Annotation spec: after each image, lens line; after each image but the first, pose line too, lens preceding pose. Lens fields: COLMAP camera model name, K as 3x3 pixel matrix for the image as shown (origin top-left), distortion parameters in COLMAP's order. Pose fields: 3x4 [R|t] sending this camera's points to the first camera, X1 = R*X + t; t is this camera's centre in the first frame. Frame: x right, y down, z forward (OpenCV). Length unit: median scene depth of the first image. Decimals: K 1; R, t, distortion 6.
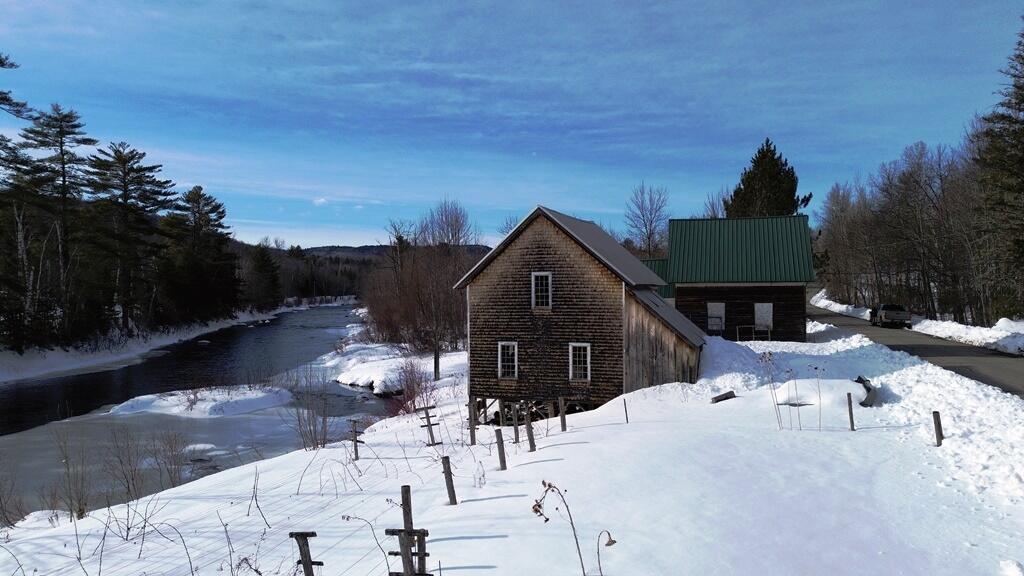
lens RADIAL K [[727.1, 0, 512.0], [0, 727.1, 288.0], [0, 0, 1]] dist [0.055333, -0.004461]
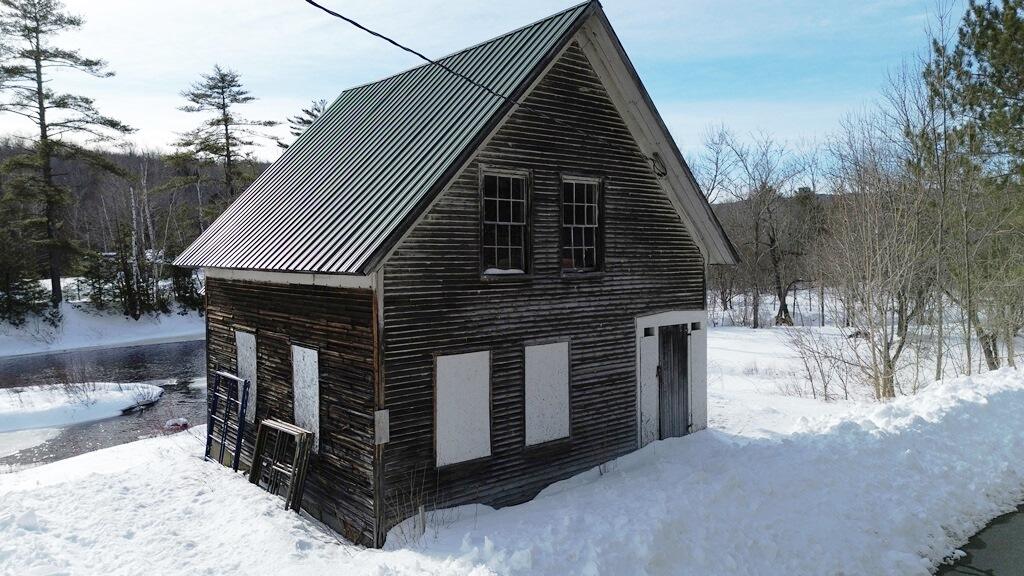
lens RADIAL K [[727.1, 0, 512.0], [0, 727.1, 288.0], [0, 0, 1]] dist [0.055333, -0.004461]
pose [[0.839728, 0.027074, -0.542333, 0.546832], [0.006651, 0.998169, 0.060128, -0.016635], [0.542967, -0.054098, 0.838009, 0.807958]]
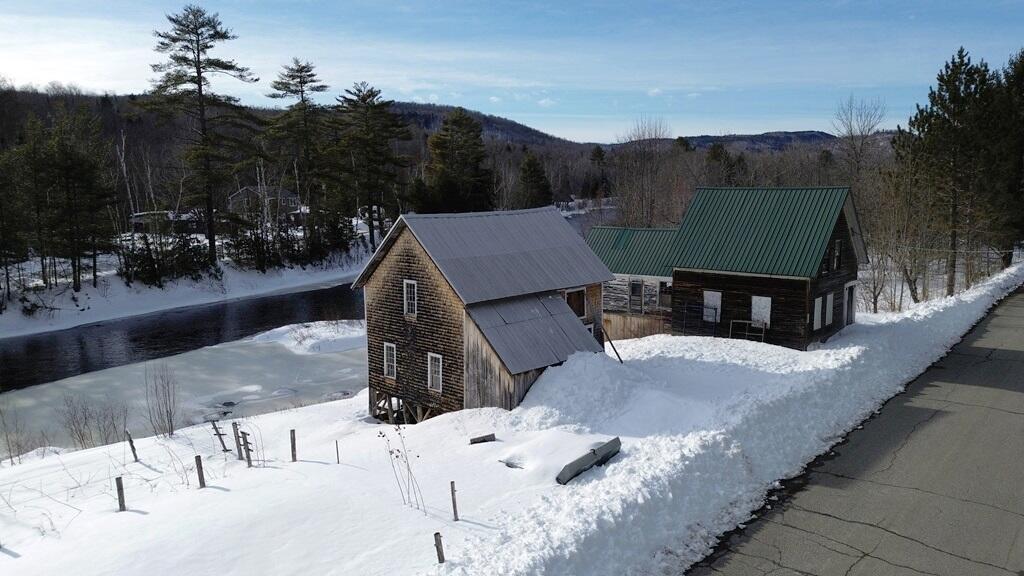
lens RADIAL K [[727.1, 0, 512.0], [0, 727.1, 288.0], [0, 0, 1]] dist [0.055333, -0.004461]
pose [[0.909430, 0.056806, -0.411959, 0.426080], [0.003504, 0.989545, 0.144184, -0.113624], [0.415842, -0.132569, 0.899722, 0.100418]]
